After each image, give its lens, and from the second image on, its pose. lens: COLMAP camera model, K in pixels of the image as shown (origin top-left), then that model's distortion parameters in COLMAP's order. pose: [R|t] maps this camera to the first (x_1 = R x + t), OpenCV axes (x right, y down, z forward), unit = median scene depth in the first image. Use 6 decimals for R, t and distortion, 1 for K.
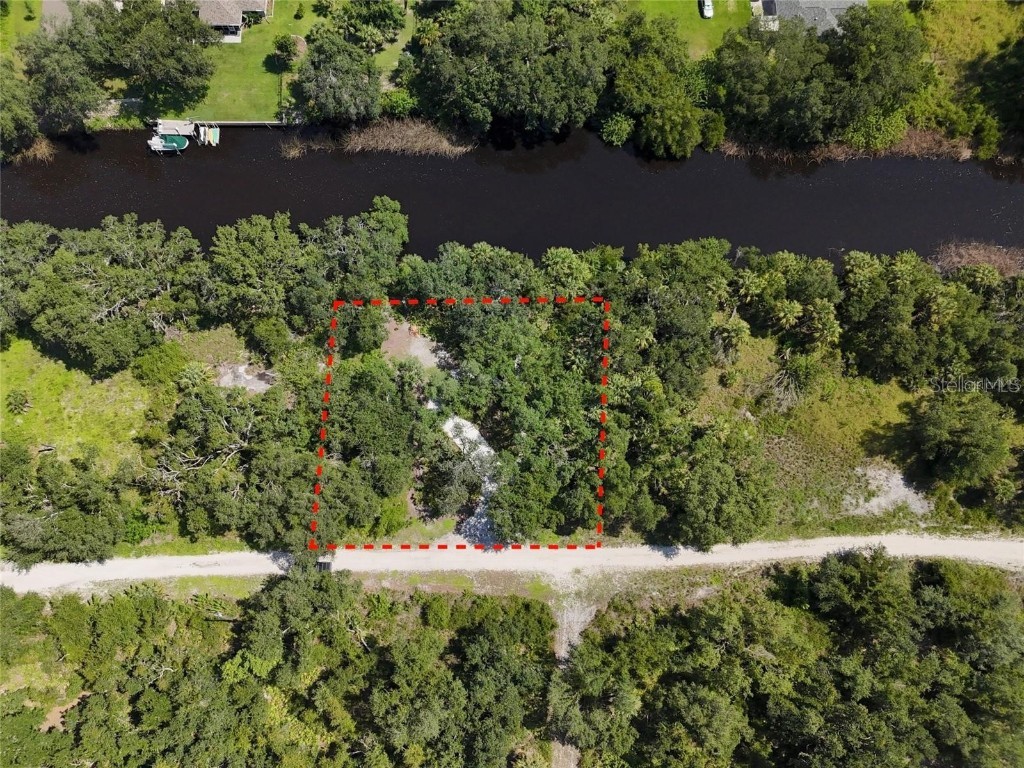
lens RADIAL K [[760.9, 0, 512.0], [0, 760.9, 384.0], [0, 0, 1]] dist [0.092426, -0.097131]
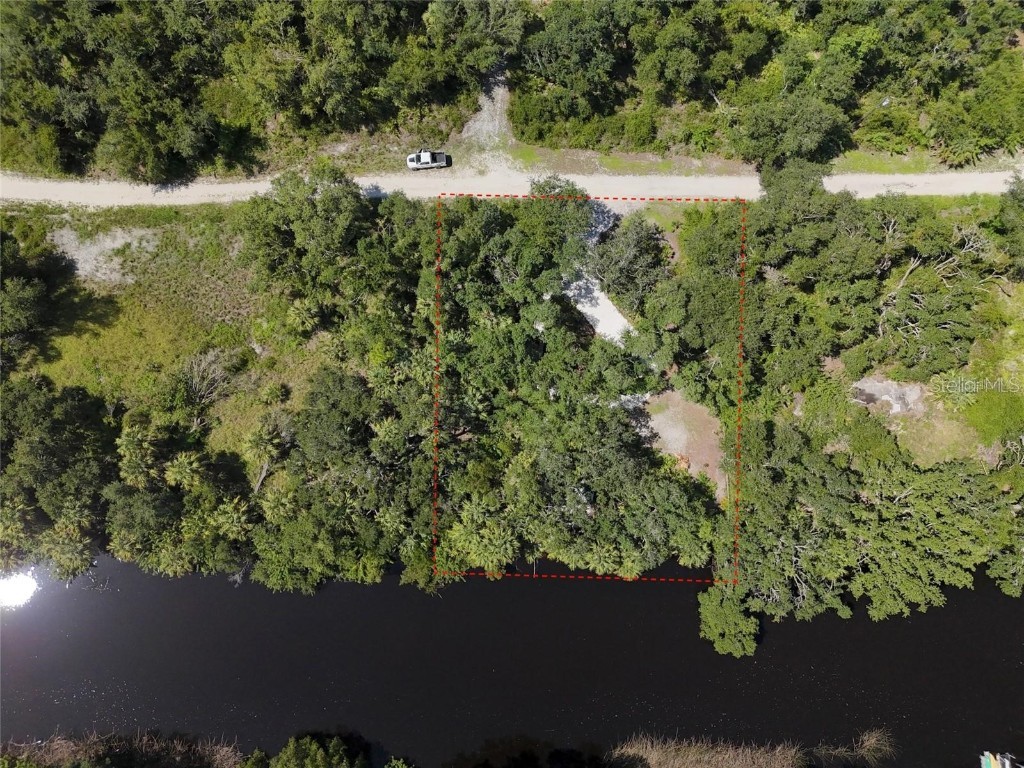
lens RADIAL K [[760.9, 0, 512.0], [0, 760.9, 384.0], [0, 0, 1]] dist [0.092426, -0.097131]
pose [[-0.998784, -0.016445, -0.046473, 0.083302], [-0.003660, -0.915381, 0.402572, -0.317383], [-0.049161, 0.402253, 0.914208, 0.278389]]
